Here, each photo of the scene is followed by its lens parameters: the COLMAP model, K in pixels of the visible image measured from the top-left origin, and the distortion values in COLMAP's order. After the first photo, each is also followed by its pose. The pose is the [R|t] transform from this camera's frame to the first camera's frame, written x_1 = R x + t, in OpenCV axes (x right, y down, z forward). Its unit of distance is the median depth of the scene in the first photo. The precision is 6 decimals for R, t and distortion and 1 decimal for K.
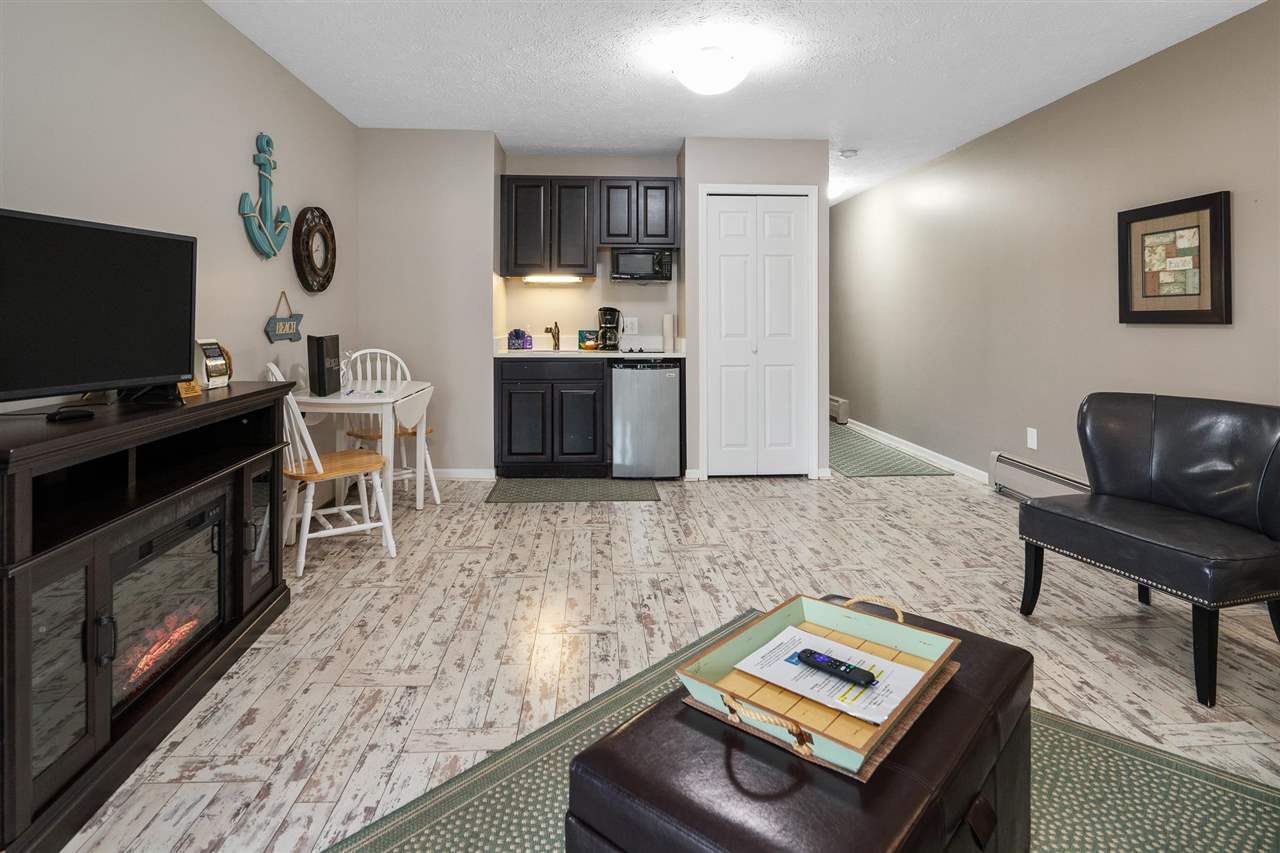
lens RADIAL K [[673.4, 0, 636.4], [0, 673.4, 321.3], [0, 0, 1]] dist [-0.003901, 0.000646]
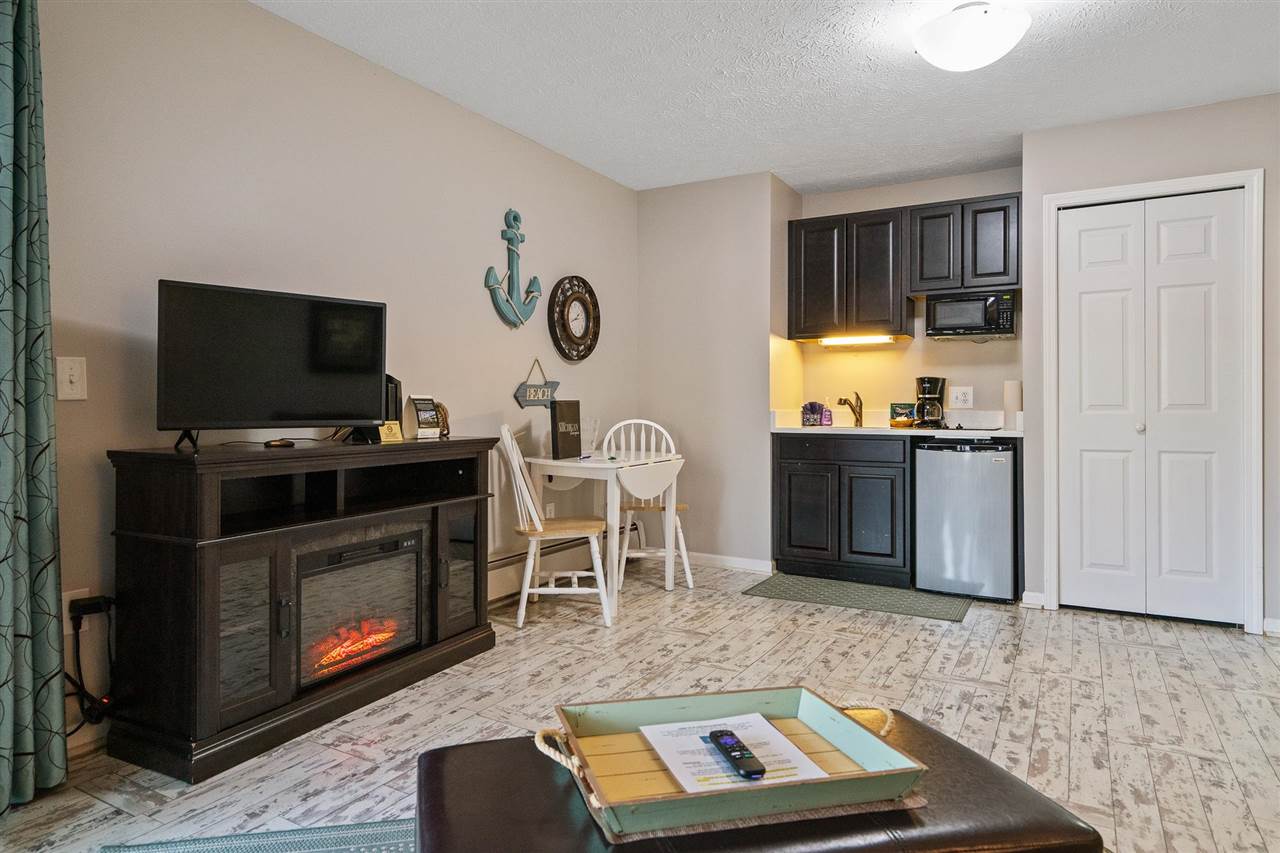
lens RADIAL K [[798.2, 0, 598.4], [0, 798.2, 409.1], [0, 0, 1]] dist [0.006086, 0.001756]
pose [[0.821744, -0.001278, -0.569855, 0.232011], [-0.000762, 0.999994, -0.003341, 0.033136], [0.569856, 0.003180, 0.821739, 0.035682]]
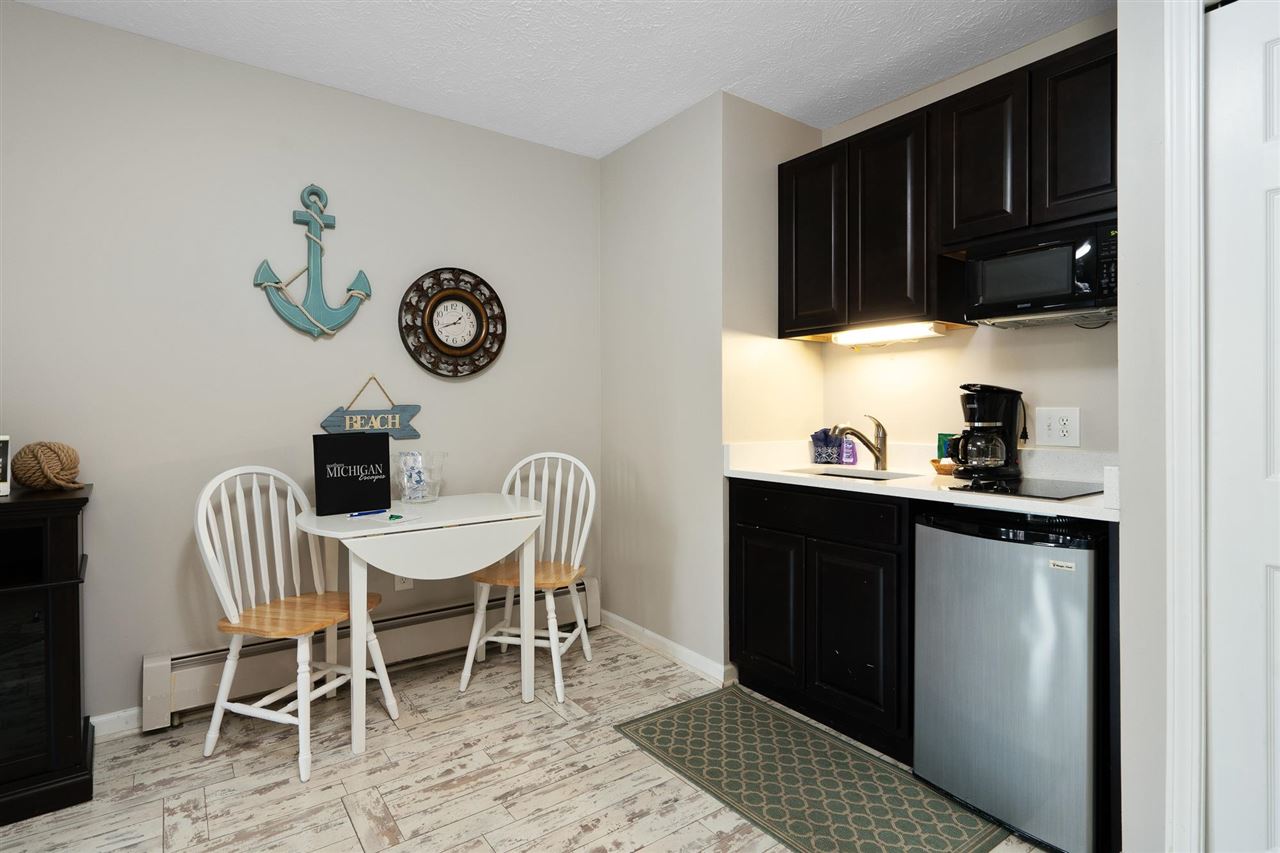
lens RADIAL K [[644.4, 0, 630.4], [0, 644.4, 414.3], [0, 0, 1]] dist [-0.002011, 0.000306]
pose [[0.532391, 0.001794, -0.846496, 0.267265], [-0.000683, 0.999998, 0.001690, -0.001355], [0.846498, -0.000321, 0.532392, 0.765564]]
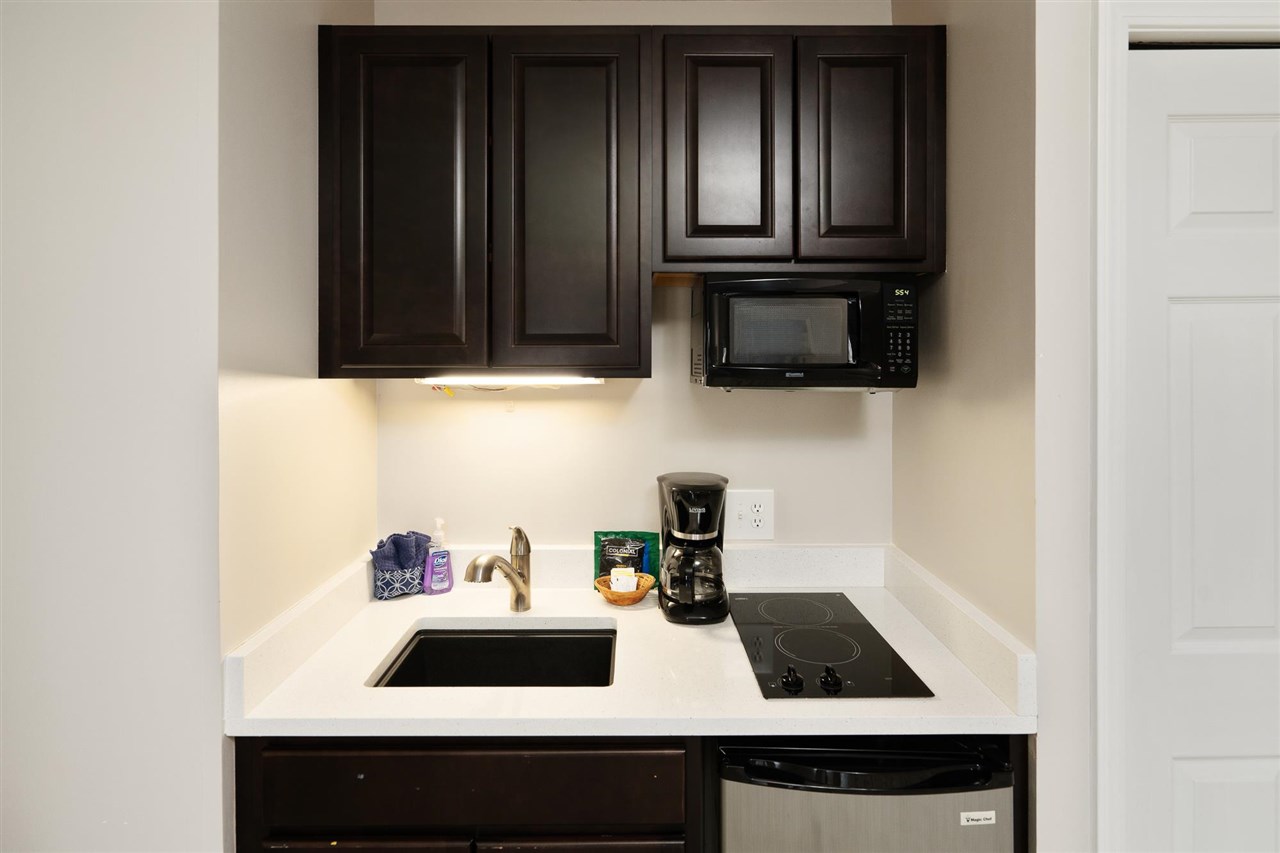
lens RADIAL K [[641.5, 0, 639.5], [0, 641.5, 355.5], [0, 0, 1]] dist [-0.027858, 0.000399]
pose [[0.998531, -0.002170, -0.054144, -0.065493], [0.002450, 0.999984, 0.005110, -0.100031], [0.054132, -0.005235, 0.998520, 0.954635]]
